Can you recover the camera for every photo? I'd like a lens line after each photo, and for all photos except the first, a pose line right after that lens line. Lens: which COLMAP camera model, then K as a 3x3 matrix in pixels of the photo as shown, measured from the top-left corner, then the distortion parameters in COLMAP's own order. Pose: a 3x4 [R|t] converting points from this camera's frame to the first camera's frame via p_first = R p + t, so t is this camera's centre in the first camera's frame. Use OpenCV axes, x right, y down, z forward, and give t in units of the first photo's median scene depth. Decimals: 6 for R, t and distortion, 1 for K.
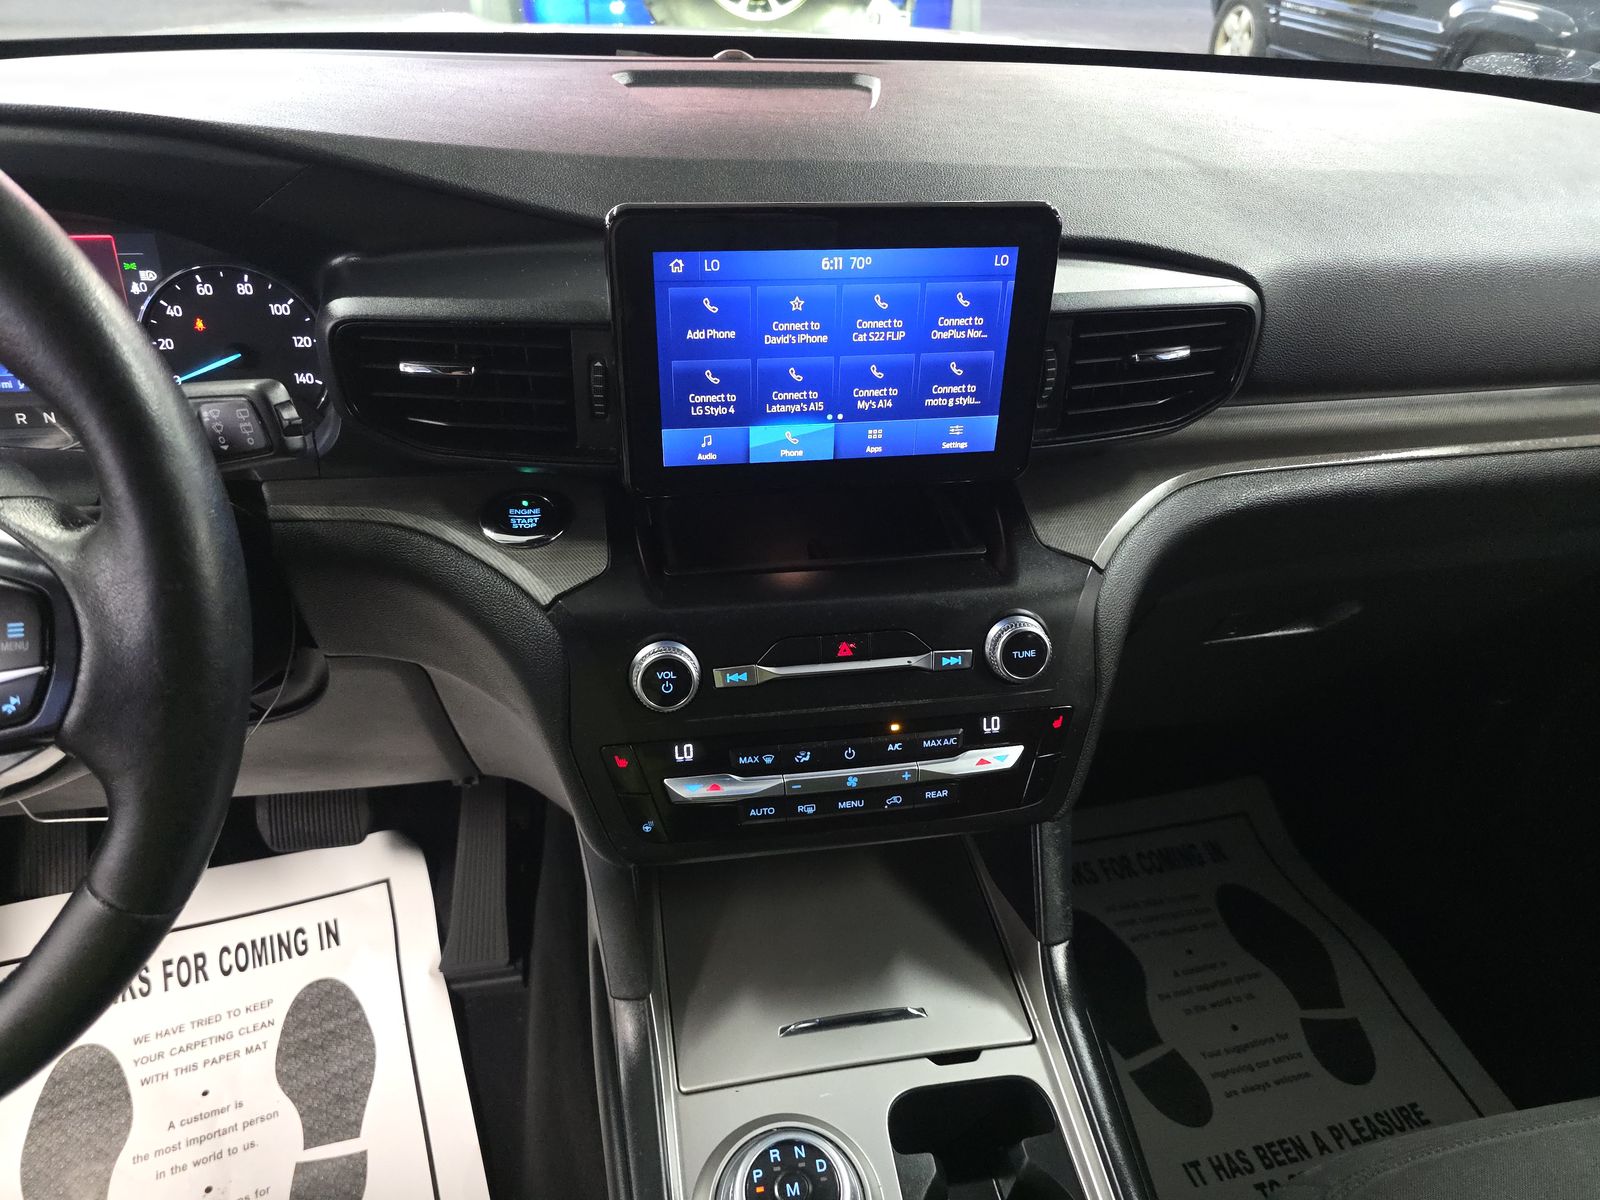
lens RADIAL K [[1007.5, 0, 806.5], [0, 1007.5, 603.8], [0, 0, 1]] dist [-0.015744, -0.003354]
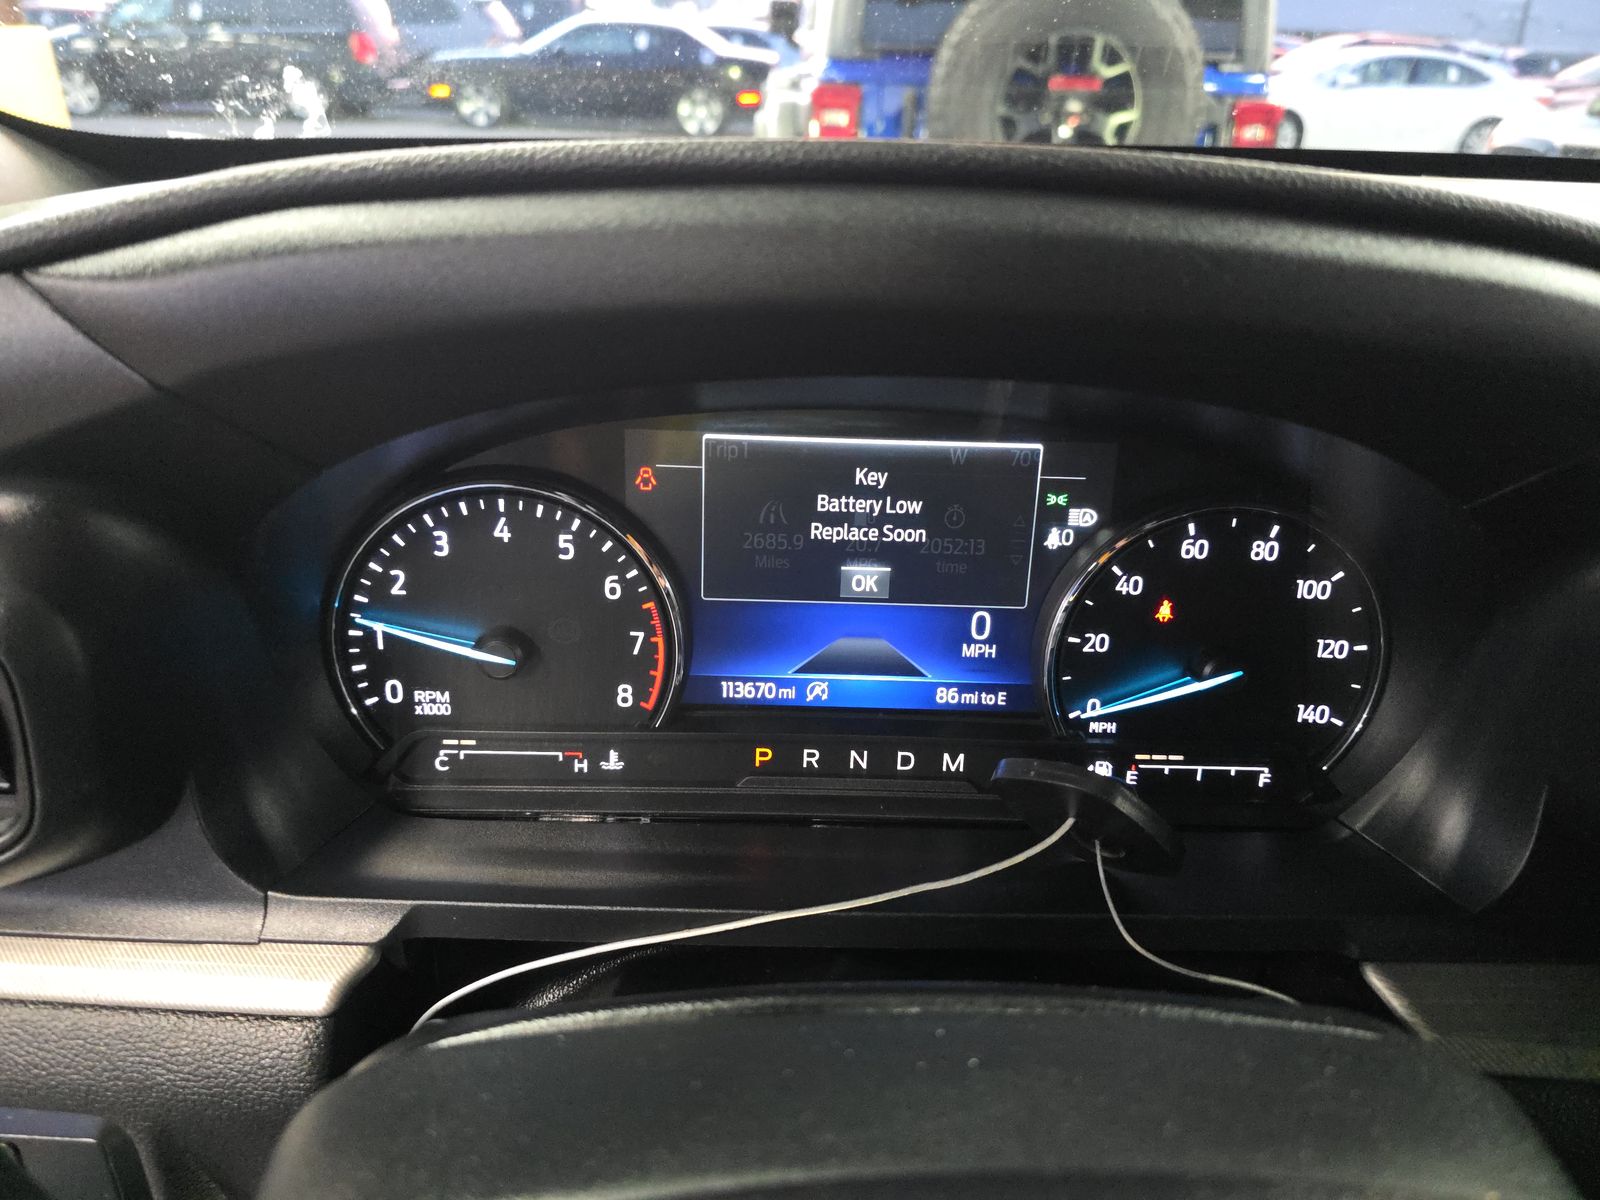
lens RADIAL K [[1007.5, 0, 800.3], [0, 1007.5, 604.2], [0, 0, 1]] dist [-0.015744, -0.003354]
pose [[0.982634, 0.058568, -0.176068, -0.760369], [-0.084518, 0.986005, -0.143702, -0.205638], [0.165187, 0.156088, 0.973833, 0.486903]]
